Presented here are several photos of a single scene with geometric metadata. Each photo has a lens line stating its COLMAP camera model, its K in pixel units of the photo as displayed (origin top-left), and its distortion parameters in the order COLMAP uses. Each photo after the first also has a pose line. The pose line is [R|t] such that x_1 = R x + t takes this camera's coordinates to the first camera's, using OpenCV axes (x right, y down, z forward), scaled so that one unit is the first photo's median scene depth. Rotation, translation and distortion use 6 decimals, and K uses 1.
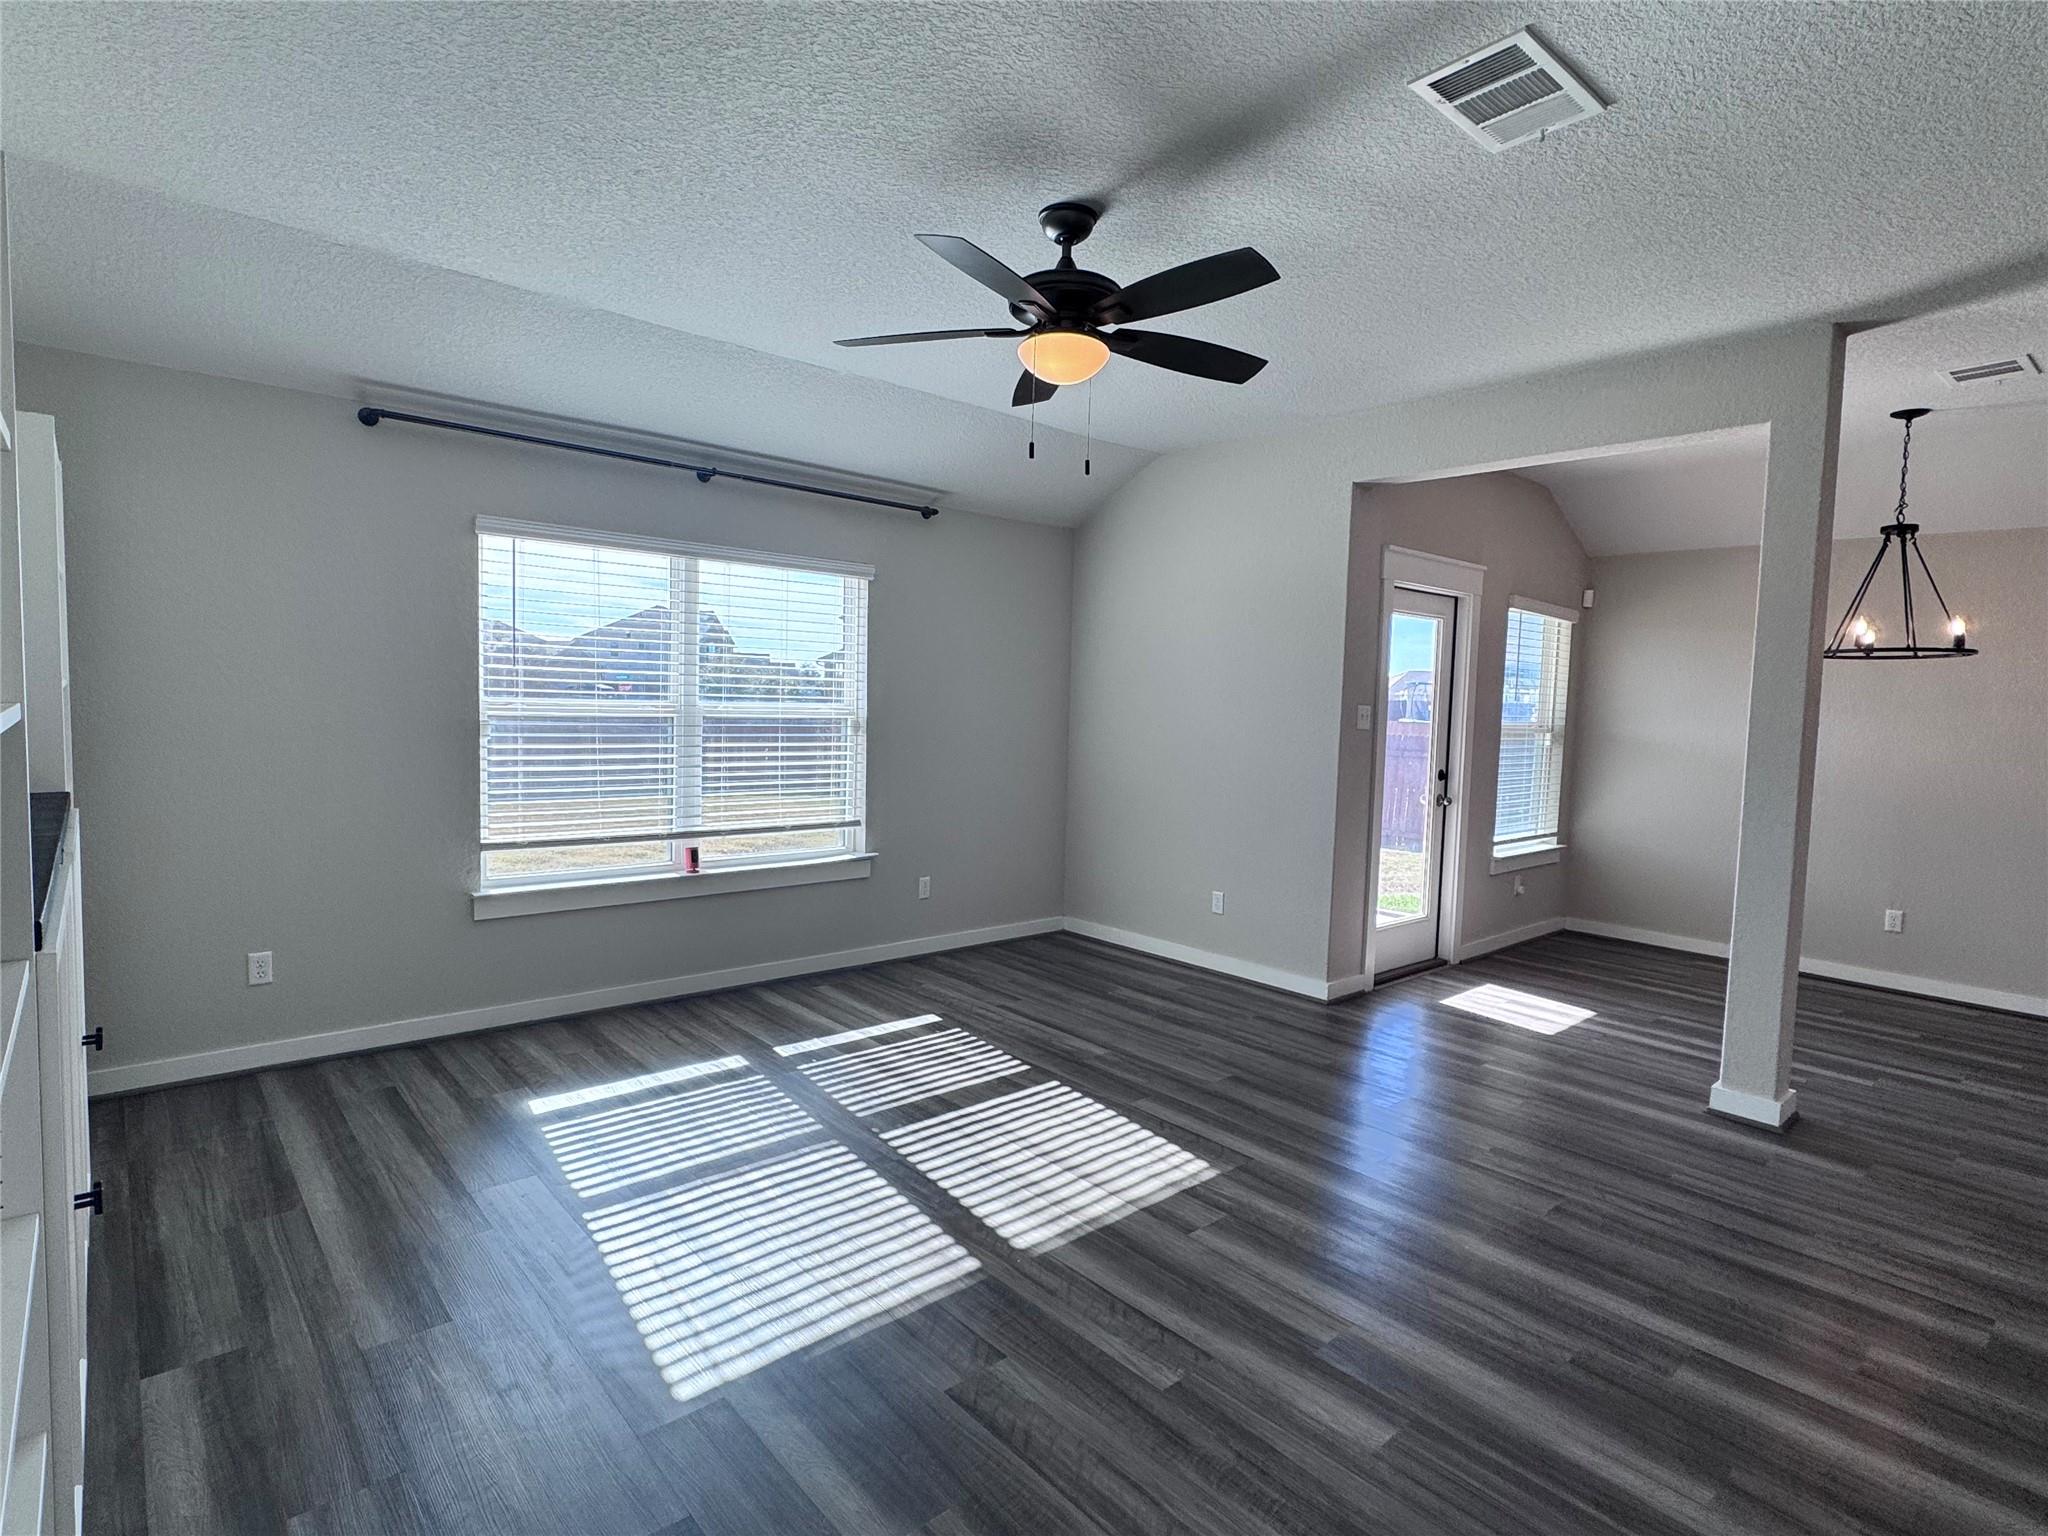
lens RADIAL K [[1053.8, 0, 1022.9], [0, 1053.8, 766.5], [0, 0, 1]] dist [0.000426, 0.000918]
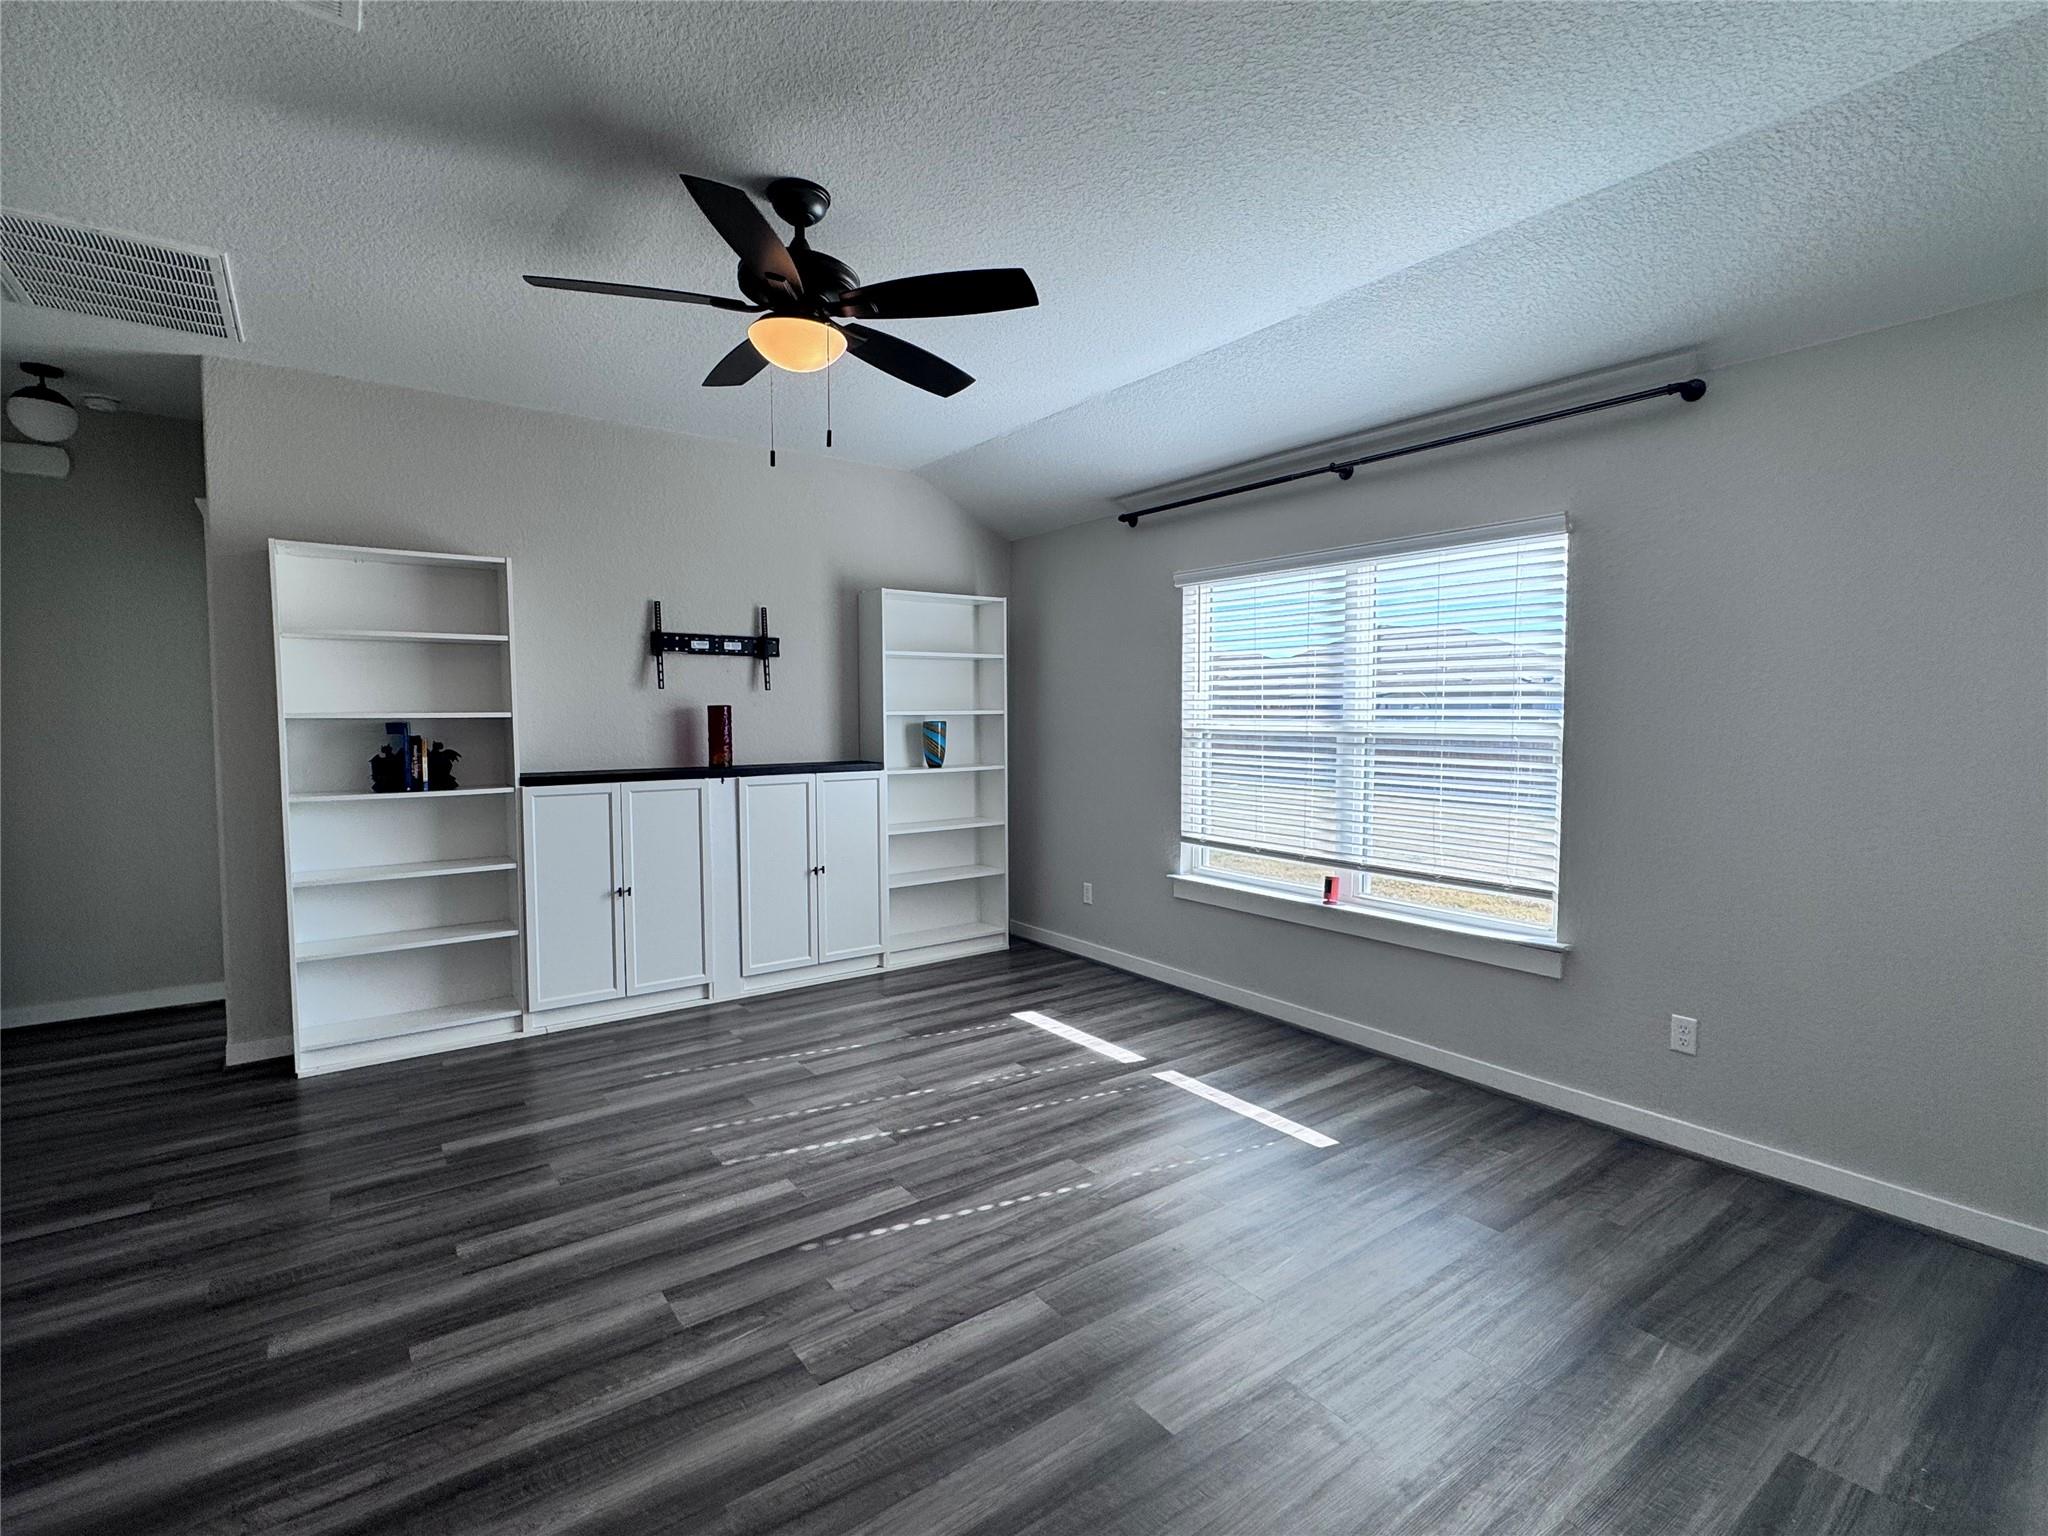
lens RADIAL K [[970.1, 0, 1023.0], [0, 970.1, 766.2], [0, 0, 1]] dist [-0.002605, -0.000397]
pose [[-0.089062, 0.024581, -0.995723, 0.567544], [-0.073815, 0.996784, 0.031209, -0.026668], [0.993287, 0.076279, -0.086961, 0.816050]]
